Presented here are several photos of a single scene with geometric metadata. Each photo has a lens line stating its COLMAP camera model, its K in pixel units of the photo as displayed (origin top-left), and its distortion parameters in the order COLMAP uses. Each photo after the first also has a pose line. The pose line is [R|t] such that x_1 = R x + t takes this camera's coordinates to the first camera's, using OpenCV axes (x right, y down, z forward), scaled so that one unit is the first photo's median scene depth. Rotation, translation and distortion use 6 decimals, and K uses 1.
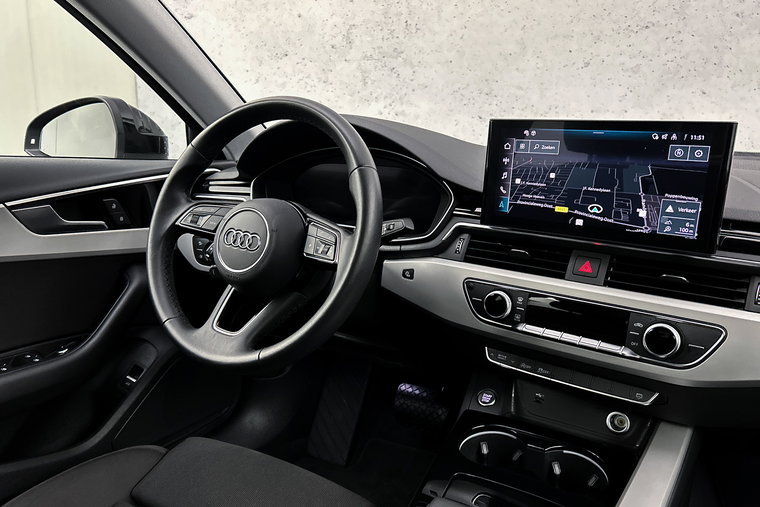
lens RADIAL K [[573.6, 0, 375.9], [0, 573.6, 259.4], [0, 0, 1]] dist [0.050990, -0.054957]
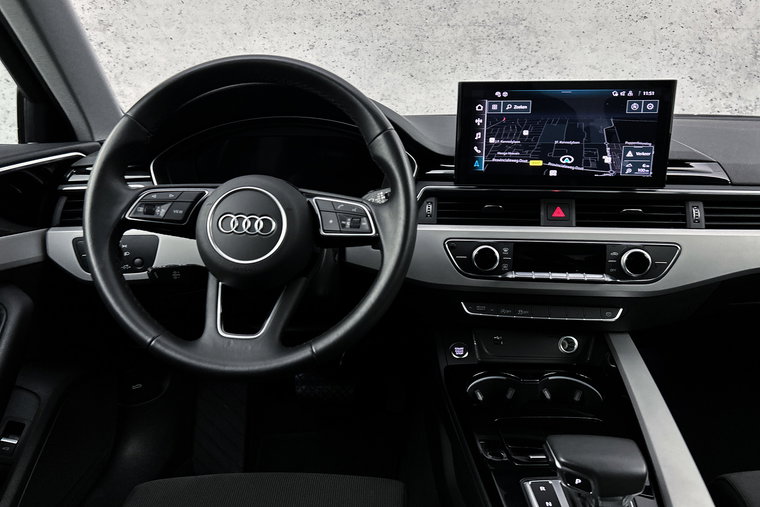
lens RADIAL K [[573.6, 0, 374.3], [0, 573.6, 255.9], [0, 0, 1]] dist [0.050990, -0.054957]
pose [[0.868394, -0.140460, 0.475566, -0.458942], [0.131237, 0.989947, 0.052743, -0.008463], [-0.478194, 0.016610, 0.878097, 0.163645]]
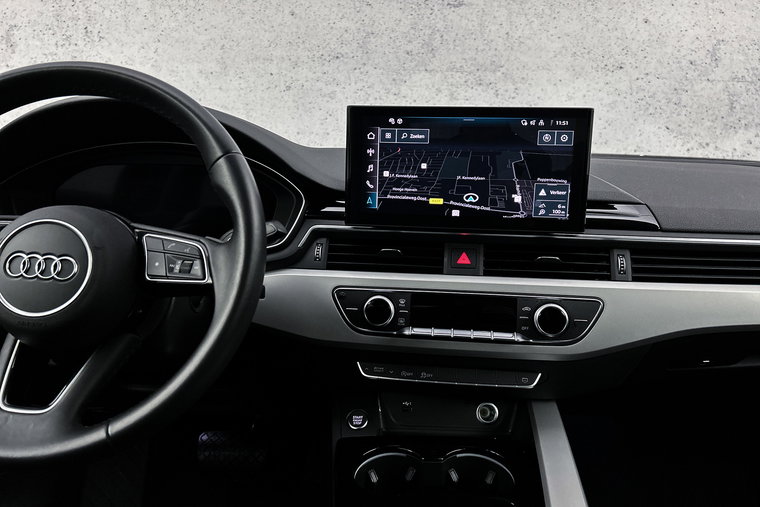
lens RADIAL K [[573.6, 0, 378.9], [0, 573.6, 259.3], [0, 0, 1]] dist [0.050990, -0.054957]
pose [[0.861043, -0.091166, 0.500294, -0.222080], [0.113035, 0.993499, -0.013502, 0.010018], [-0.495811, 0.068176, 0.865750, 0.215164]]
